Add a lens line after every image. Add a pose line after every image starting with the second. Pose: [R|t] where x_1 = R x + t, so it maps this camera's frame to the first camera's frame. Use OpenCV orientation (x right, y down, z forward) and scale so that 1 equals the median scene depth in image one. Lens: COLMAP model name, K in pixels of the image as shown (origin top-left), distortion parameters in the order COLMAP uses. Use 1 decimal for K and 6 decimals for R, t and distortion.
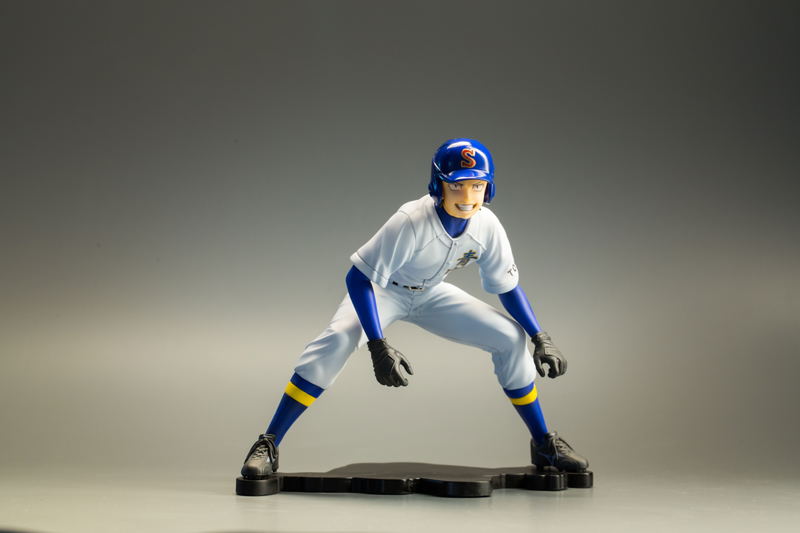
lens RADIAL K [[1981.3, 0, 398.0], [0, 1981.3, 269.9], [0, 0, 1]] dist [-0.040455, 0.000000]
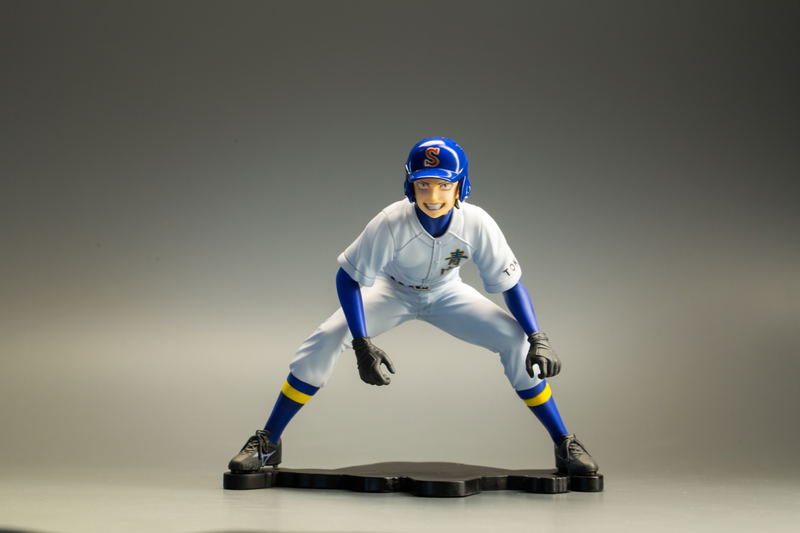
lens RADIAL K [[1981.3, 0, 405.5], [0, 1981.3, 260.1], [0, 0, 1]] dist [-0.040455, 0.000000]
pose [[0.957141, -0.008674, -0.289492, 0.300976], [0.005382, 0.999912, -0.012166, 0.007535], [0.289572, 0.010086, 0.957103, 0.038367]]
